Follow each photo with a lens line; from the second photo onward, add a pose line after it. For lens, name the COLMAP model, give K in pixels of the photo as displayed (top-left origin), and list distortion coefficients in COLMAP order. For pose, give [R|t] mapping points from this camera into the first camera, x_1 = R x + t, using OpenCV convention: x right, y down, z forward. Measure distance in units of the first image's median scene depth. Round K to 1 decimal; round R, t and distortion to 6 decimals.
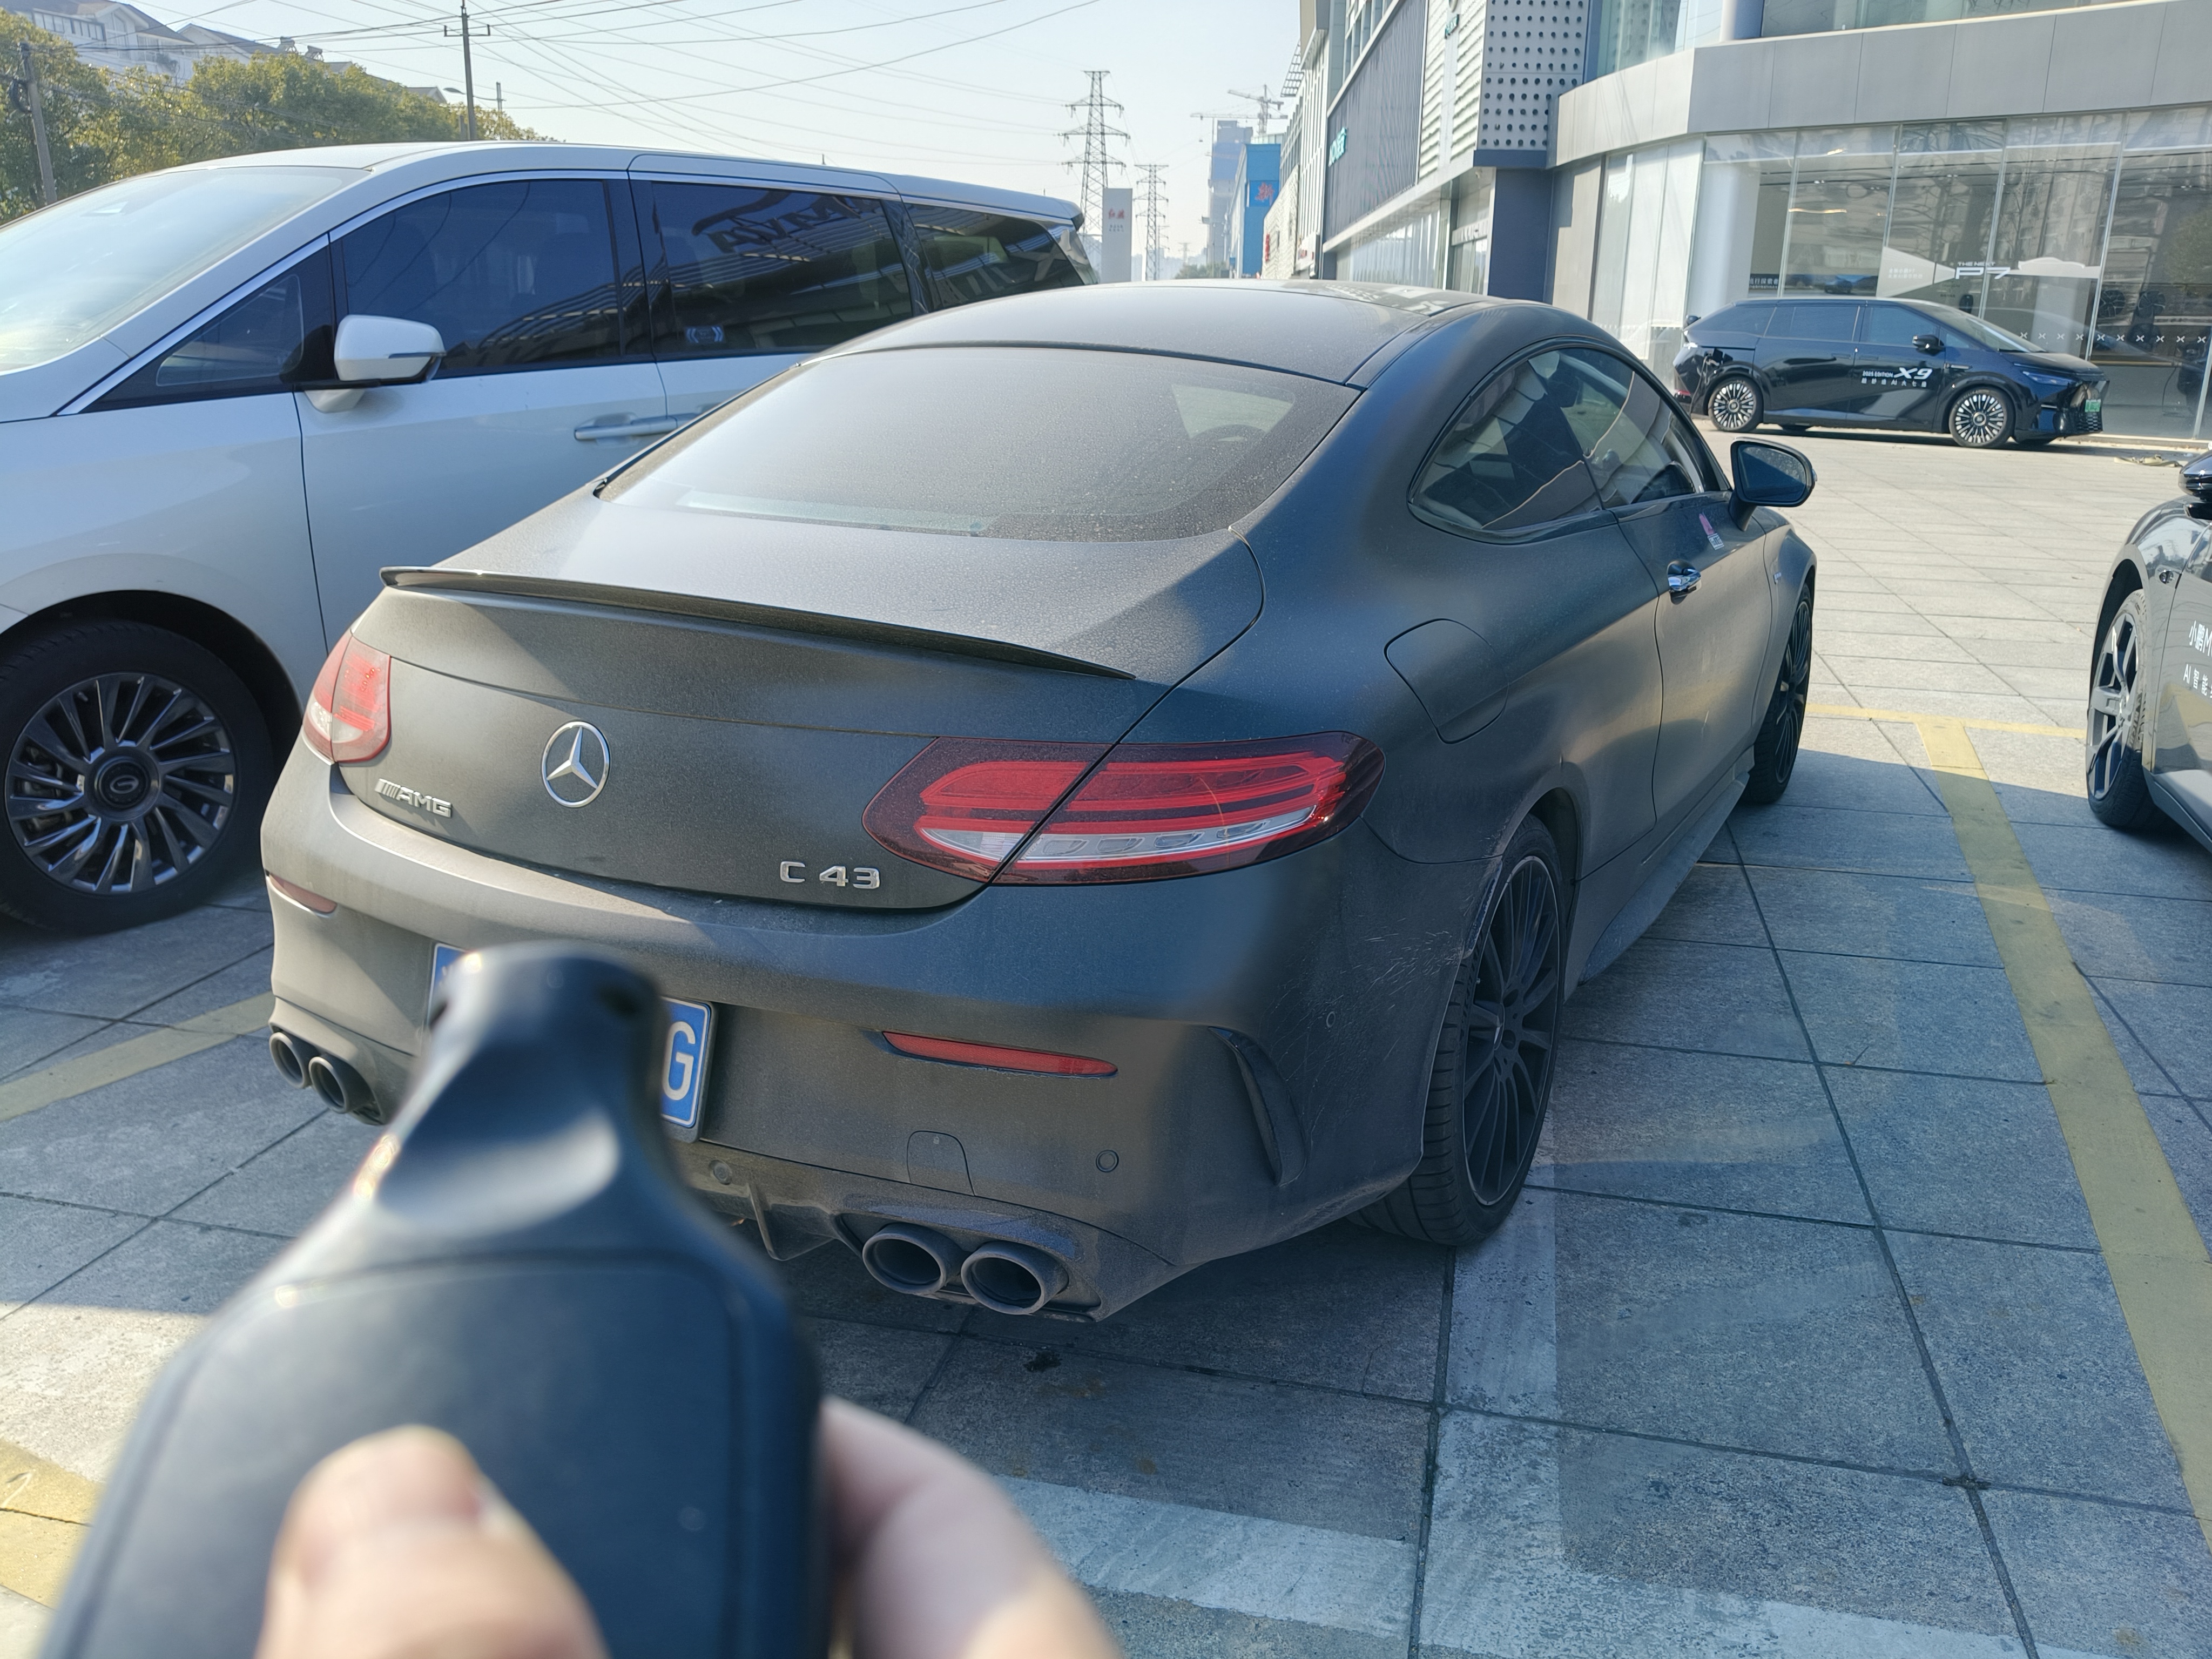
lens RADIAL K [[1774.0, 0, 1106.0], [0, 1774.0, 829.5], [0, 0, 1]] dist [-0.006020, -0.000026]
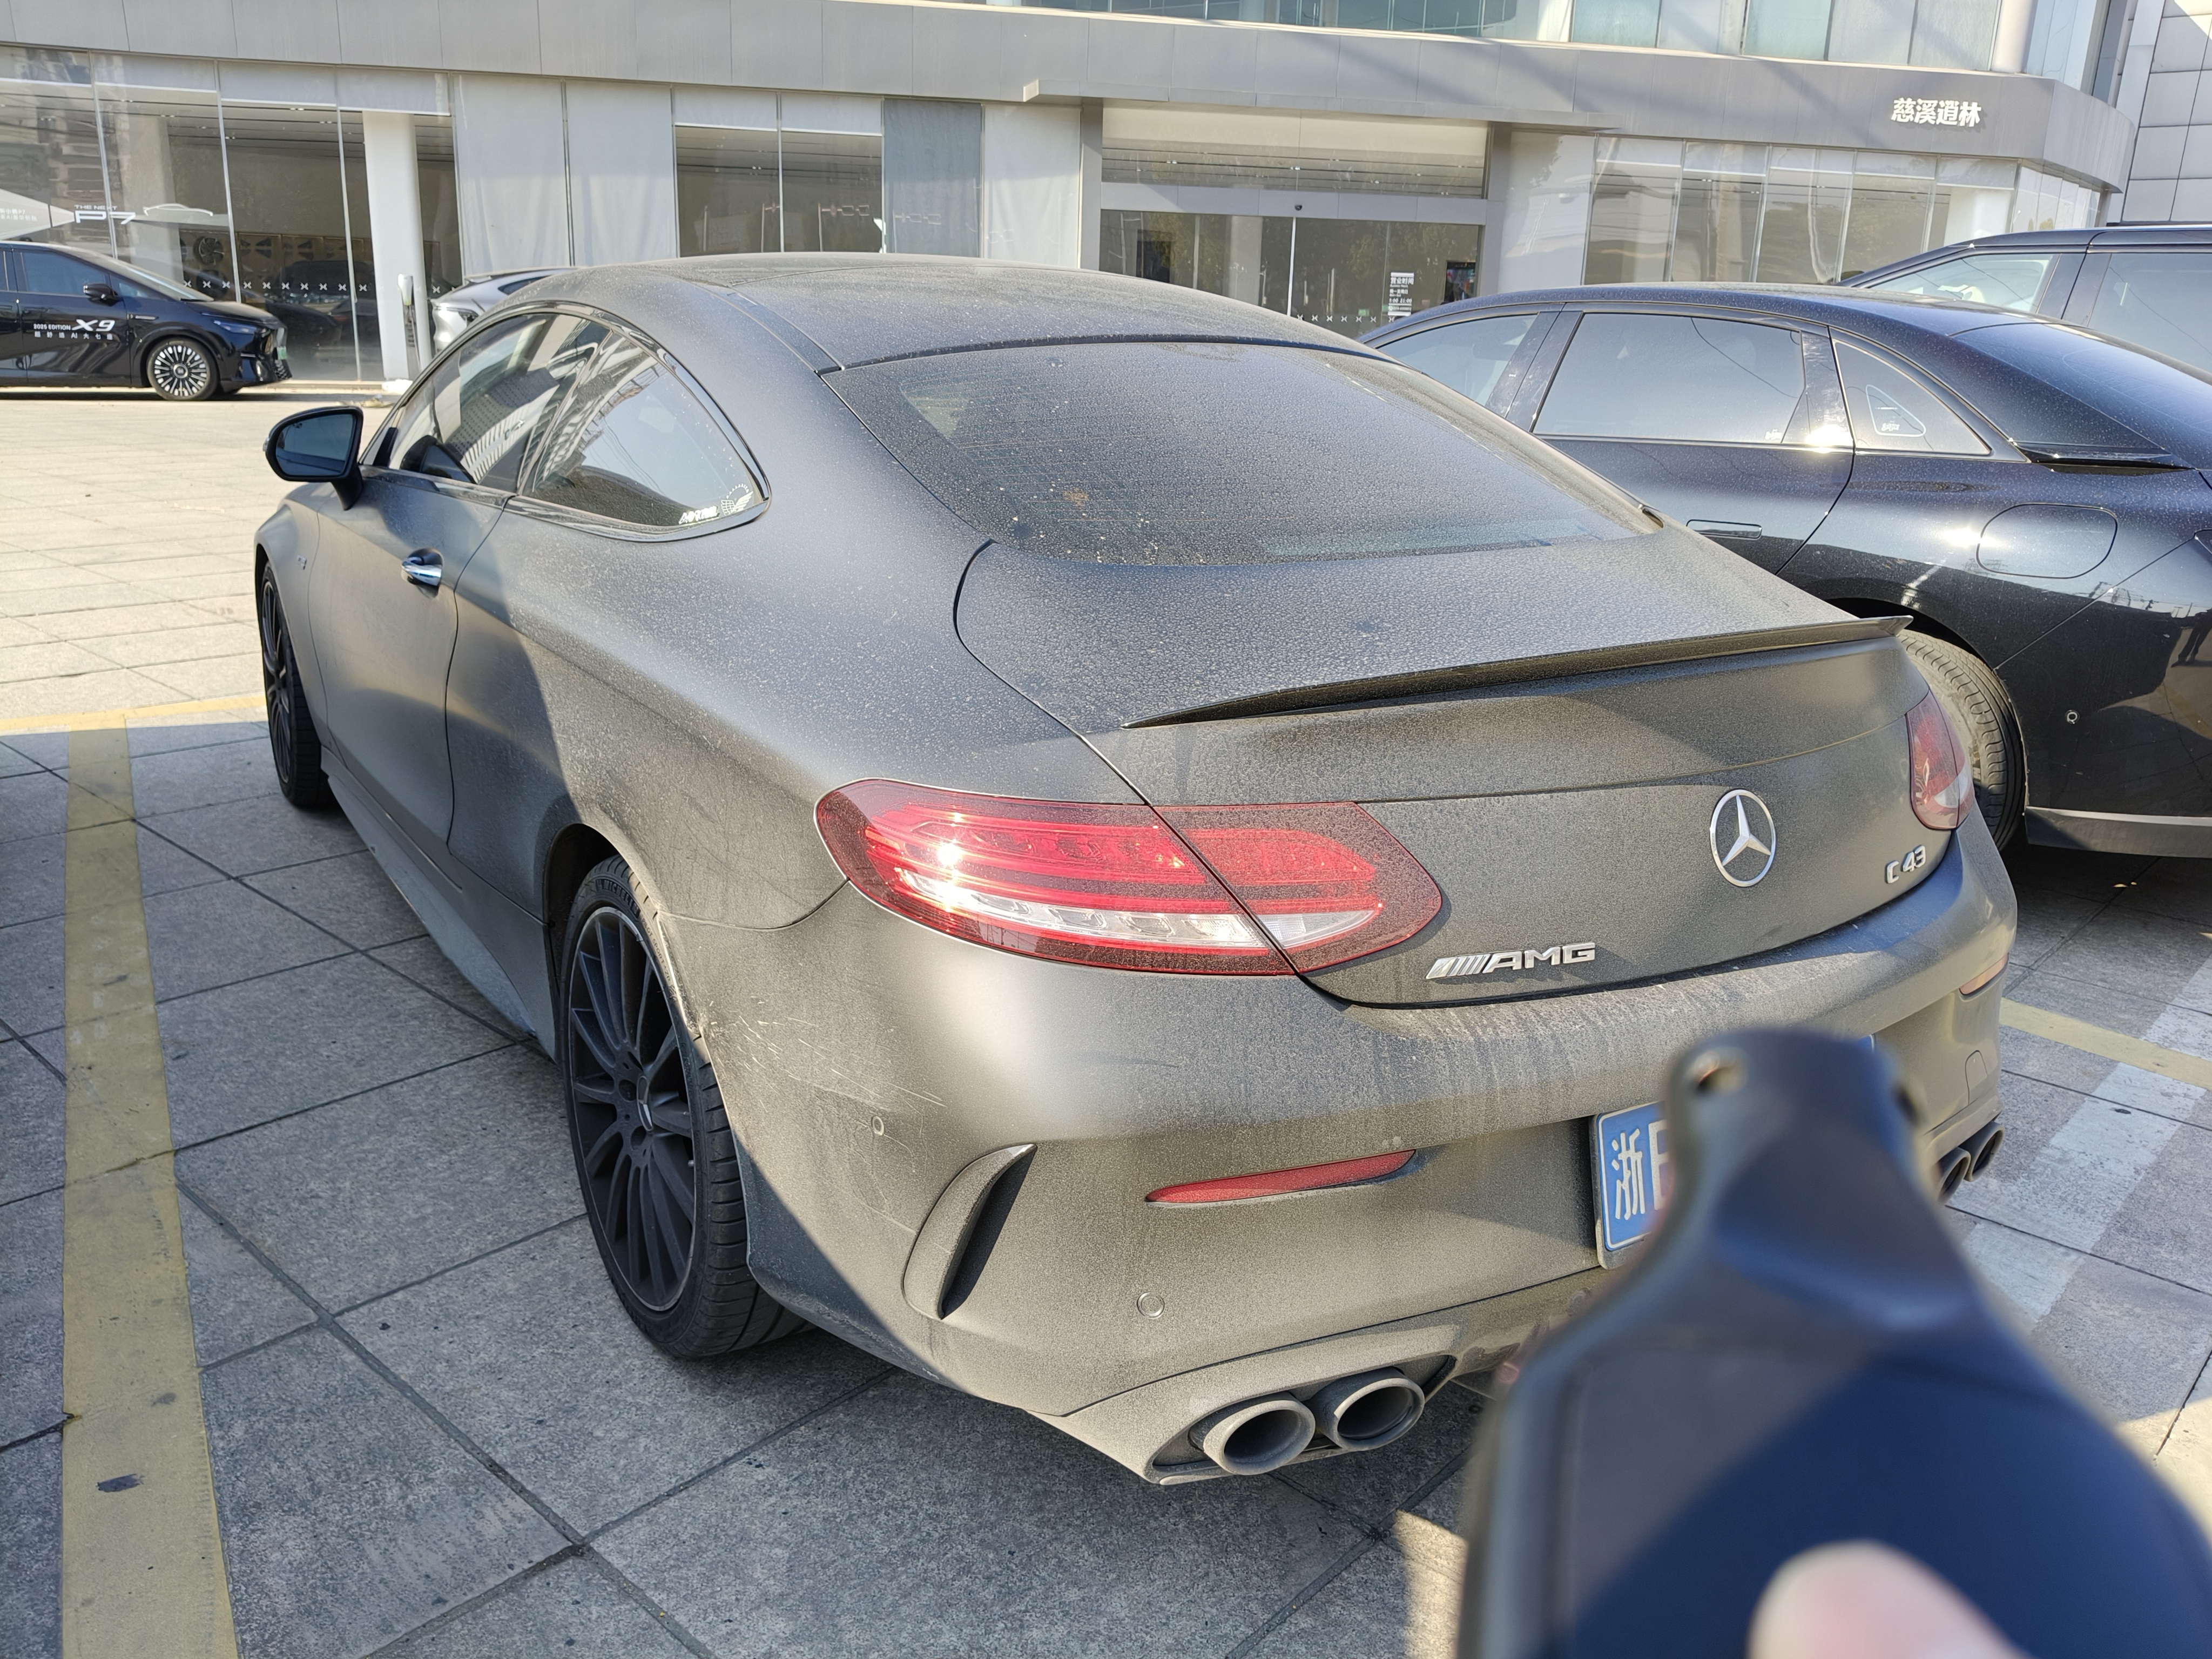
lens RADIAL K [[1774.0, 0, 1106.0], [0, 1774.0, 829.5], [0, 0, 1]] dist [-0.006020, -0.000026]
pose [[0.480259, -0.256737, 0.838712, -0.138629], [0.231072, 0.959459, 0.161383, -0.029824], [-0.846142, 0.116297, 0.520114, 0.094492]]
